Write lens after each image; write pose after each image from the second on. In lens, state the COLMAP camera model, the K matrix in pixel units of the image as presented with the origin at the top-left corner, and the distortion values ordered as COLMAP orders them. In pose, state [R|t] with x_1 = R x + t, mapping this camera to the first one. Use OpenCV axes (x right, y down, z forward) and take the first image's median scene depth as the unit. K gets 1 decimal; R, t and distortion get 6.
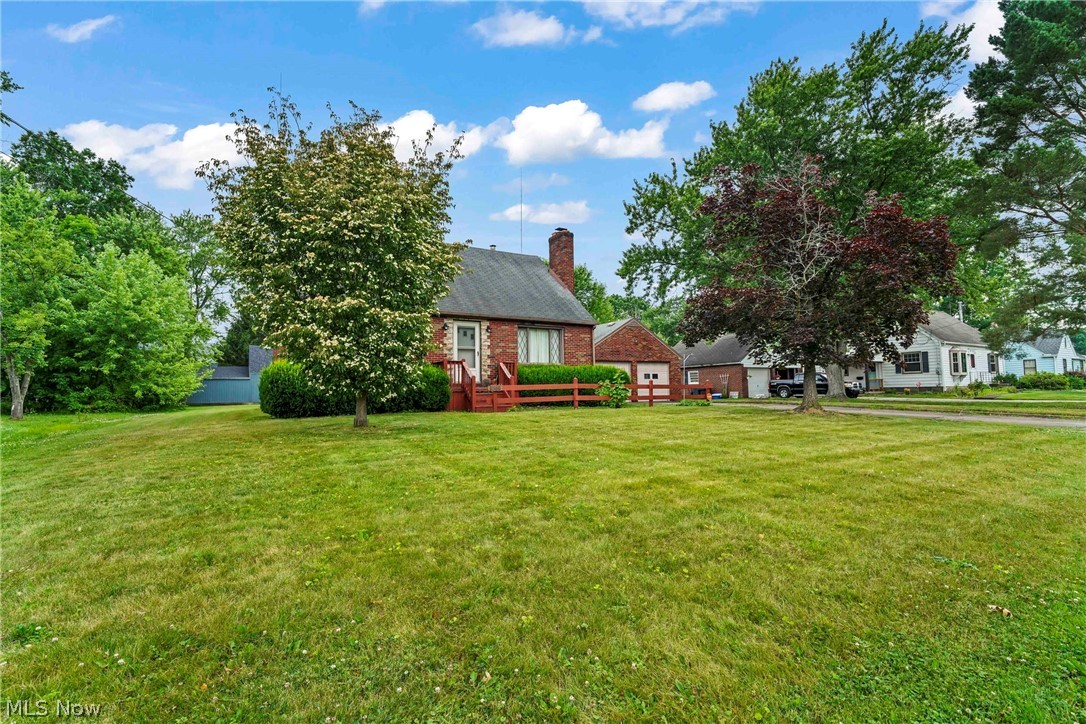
lens RADIAL K [[518.0, 0, 544.9], [0, 518.0, 361.0], [0, 0, 1]] dist [-0.000825, -0.000650]
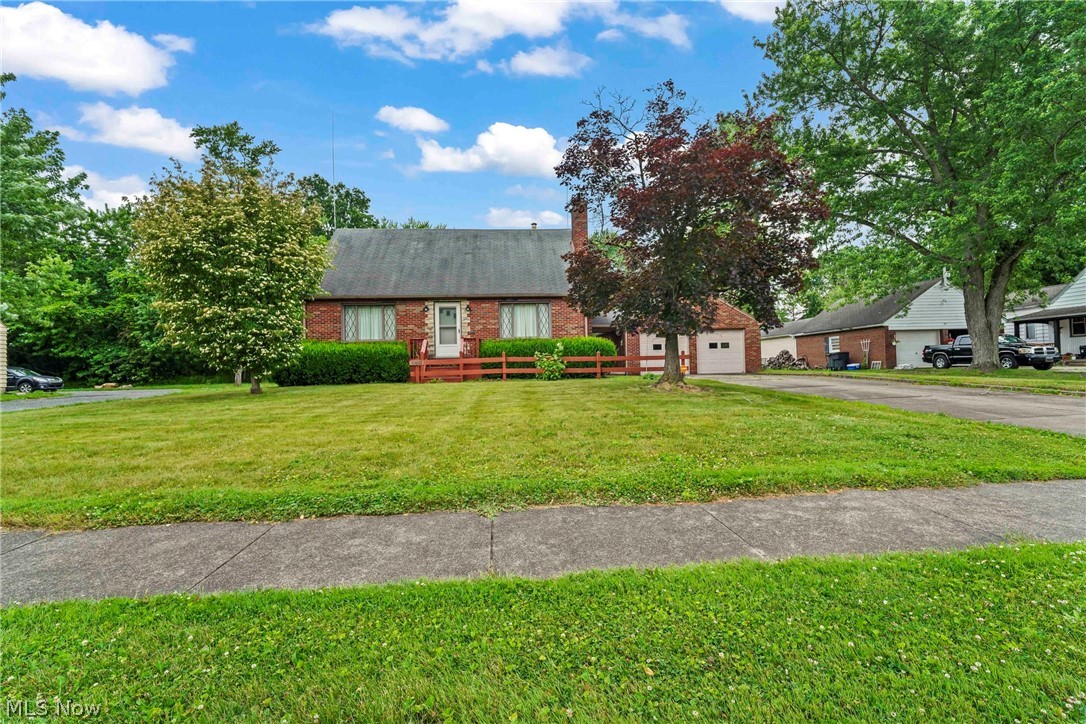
lens RADIAL K [[518.0, 0, 547.2], [0, 518.0, 361.9], [0, 0, 1]] dist [-0.000825, -0.000650]
pose [[0.890850, -0.009987, -0.454188, 0.514911], [0.036342, 0.998121, 0.049334, 0.004081], [0.452842, -0.060455, 0.889539, 0.091714]]
